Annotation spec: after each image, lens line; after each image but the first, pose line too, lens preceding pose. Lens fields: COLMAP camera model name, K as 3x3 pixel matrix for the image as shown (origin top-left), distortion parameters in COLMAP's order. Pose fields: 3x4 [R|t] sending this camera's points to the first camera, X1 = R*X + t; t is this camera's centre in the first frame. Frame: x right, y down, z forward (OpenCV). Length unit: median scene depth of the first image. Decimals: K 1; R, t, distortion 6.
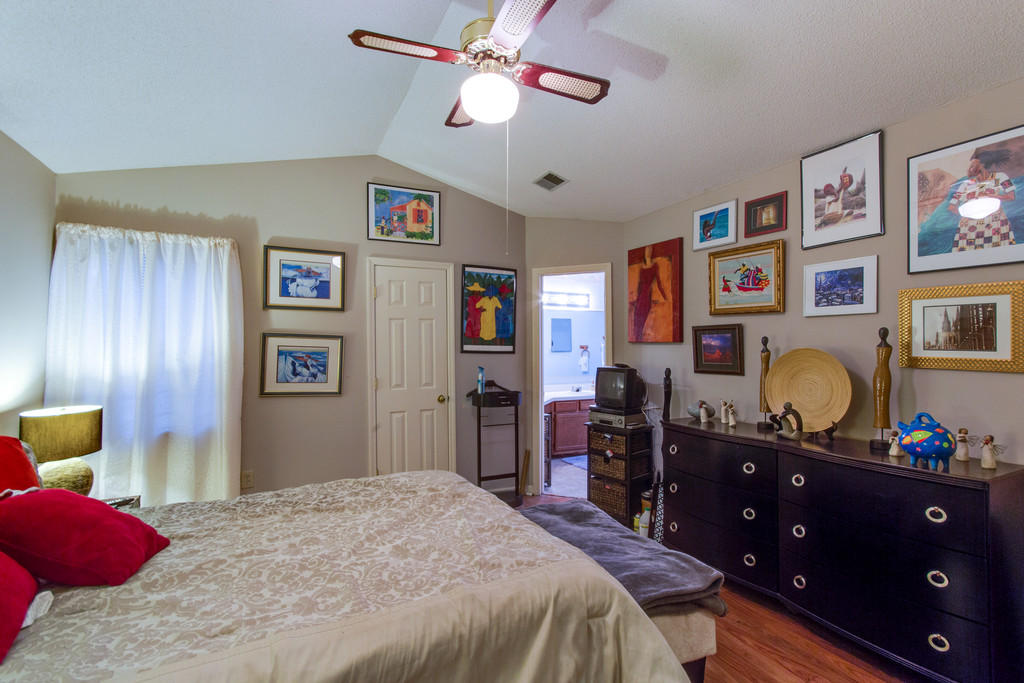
lens RADIAL K [[481.9, 0, 517.0], [0, 481.9, 337.6], [0, 0, 1]] dist [-0.003270, -0.000267]
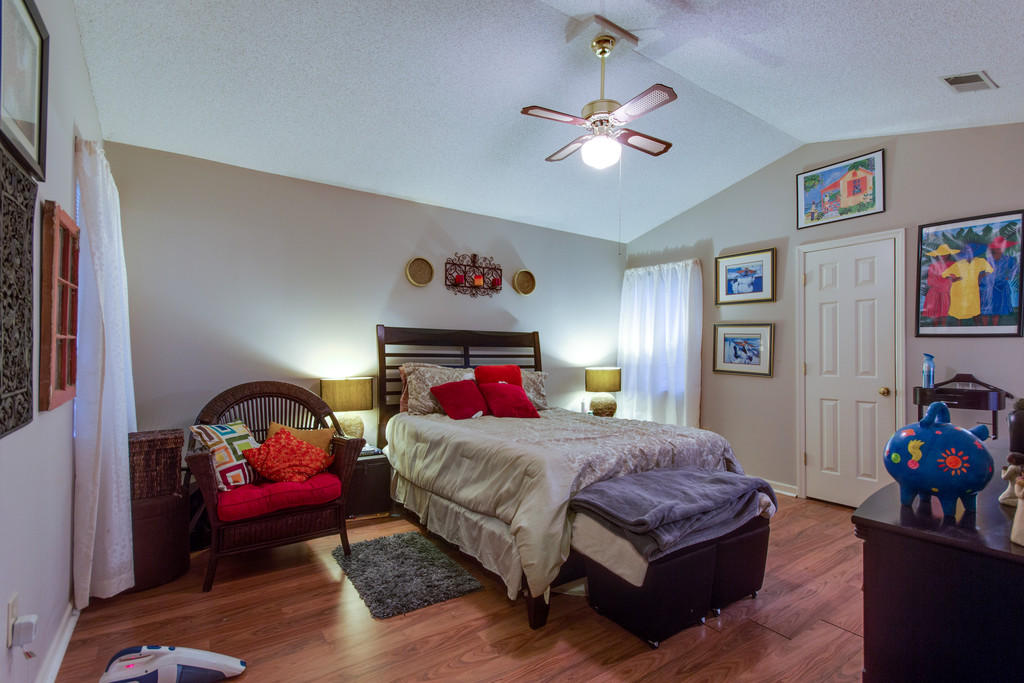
lens RADIAL K [[481.9, 0, 515.2], [0, 481.9, 344.2], [0, 0, 1]] dist [-0.003270, -0.000267]
pose [[0.140786, -0.014429, -0.989935, 0.684038], [0.011688, 0.999848, -0.012912, 0.054323], [0.989971, -0.009752, 0.140934, 0.271019]]
